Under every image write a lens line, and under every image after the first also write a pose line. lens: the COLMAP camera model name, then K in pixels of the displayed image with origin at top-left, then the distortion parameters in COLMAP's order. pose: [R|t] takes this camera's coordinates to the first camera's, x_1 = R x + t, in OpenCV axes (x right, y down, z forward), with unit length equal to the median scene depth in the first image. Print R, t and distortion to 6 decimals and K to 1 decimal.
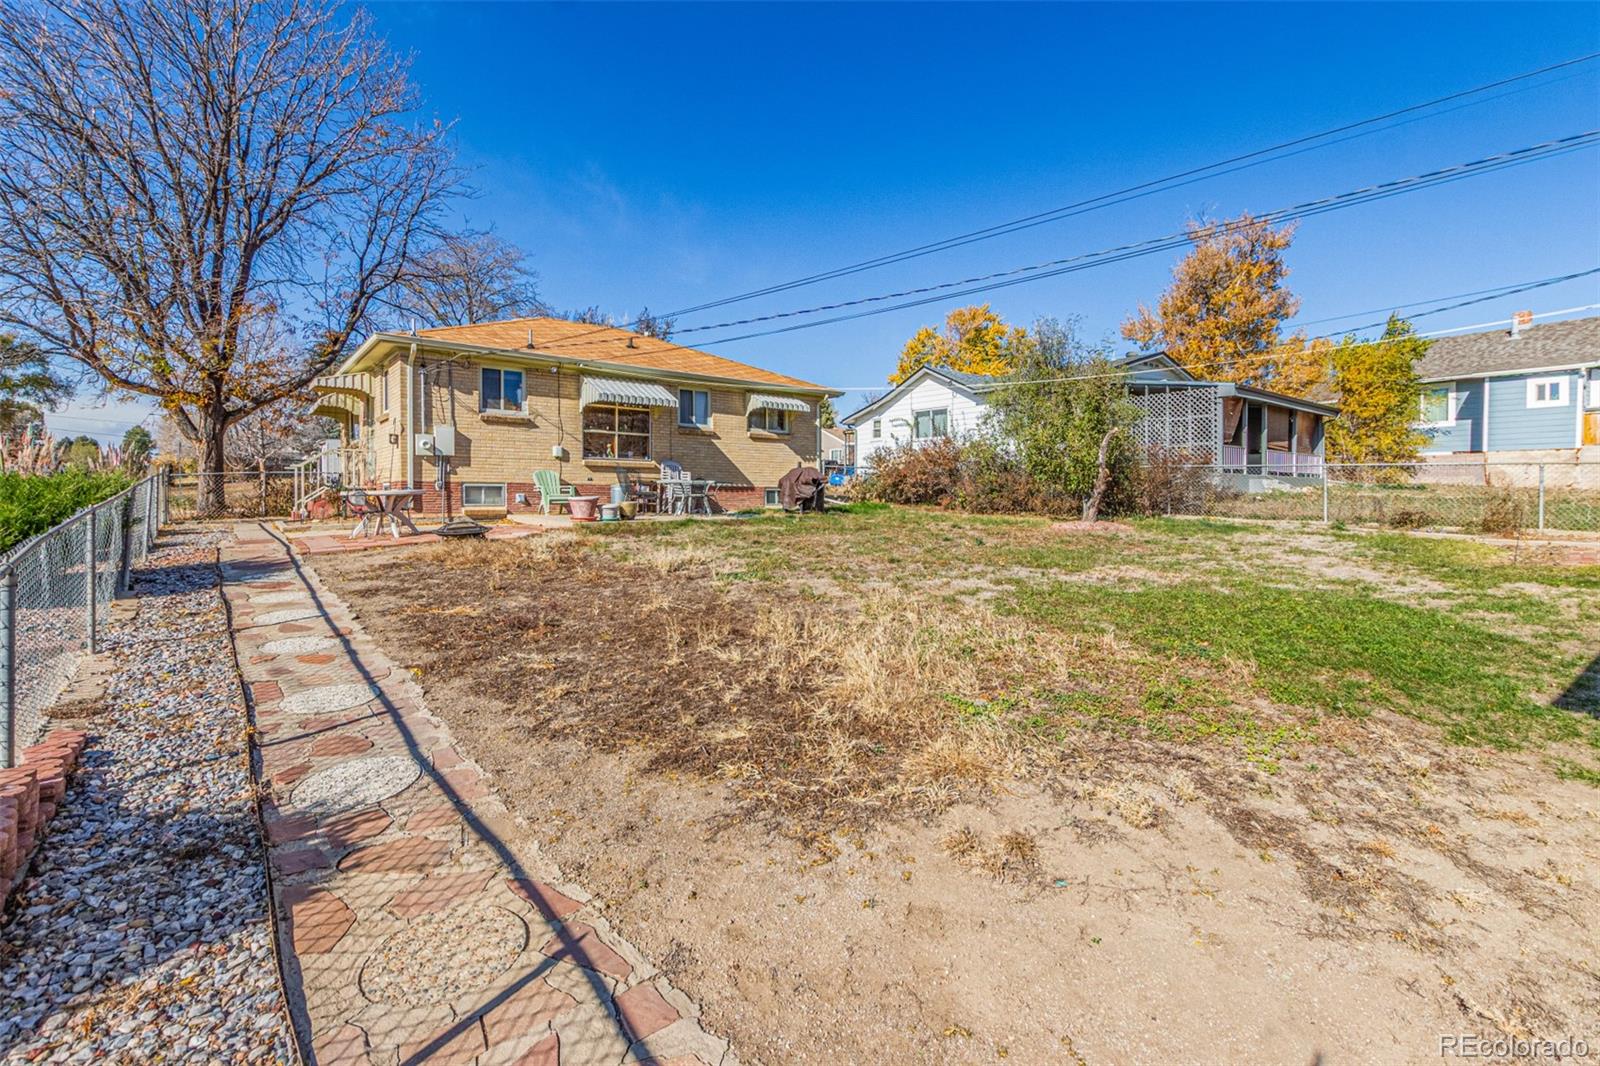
lens RADIAL K [[749.9, 0, 808.6], [0, 749.9, 496.3], [0, 0, 1]] dist [0.005732, -0.001713]
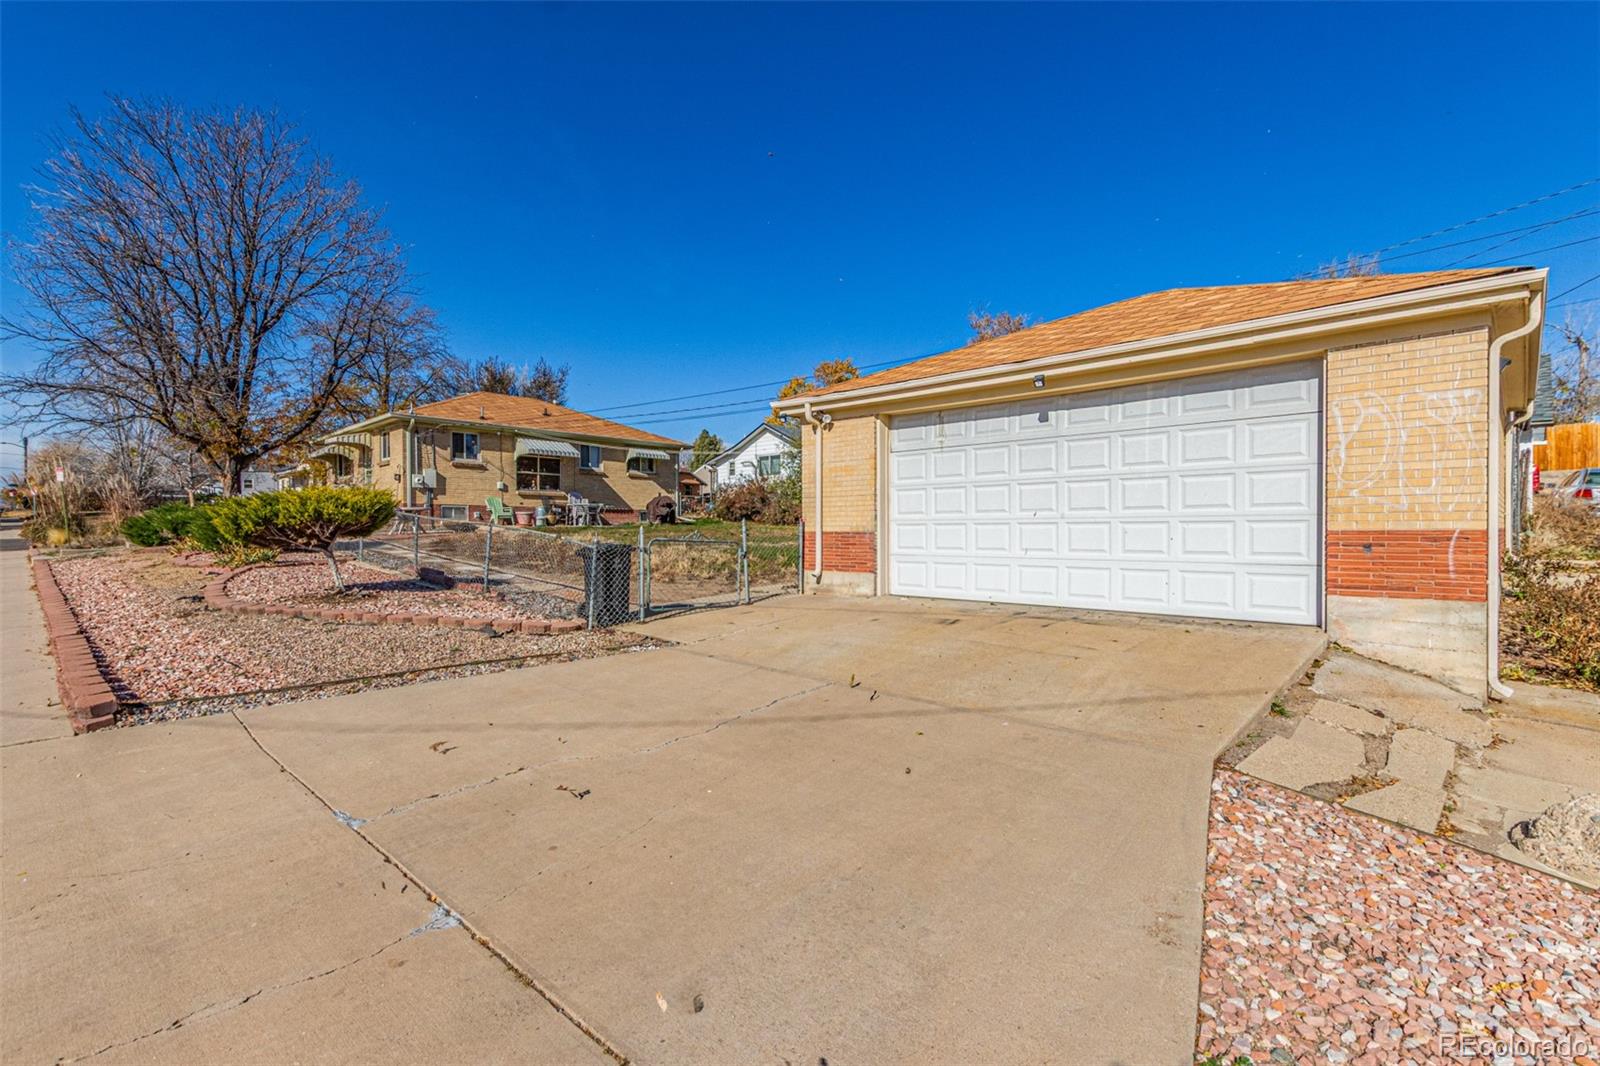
lens RADIAL K [[749.9, 0, 806.5], [0, 749.9, 529.6], [0, 0, 1]] dist [0.005732, -0.001713]
pose [[0.991461, -0.004522, 0.130329, 0.088812], [0.004592, 0.999989, -0.000238, 0.033660], [-0.130326, 0.000834, 0.991471, -0.602787]]
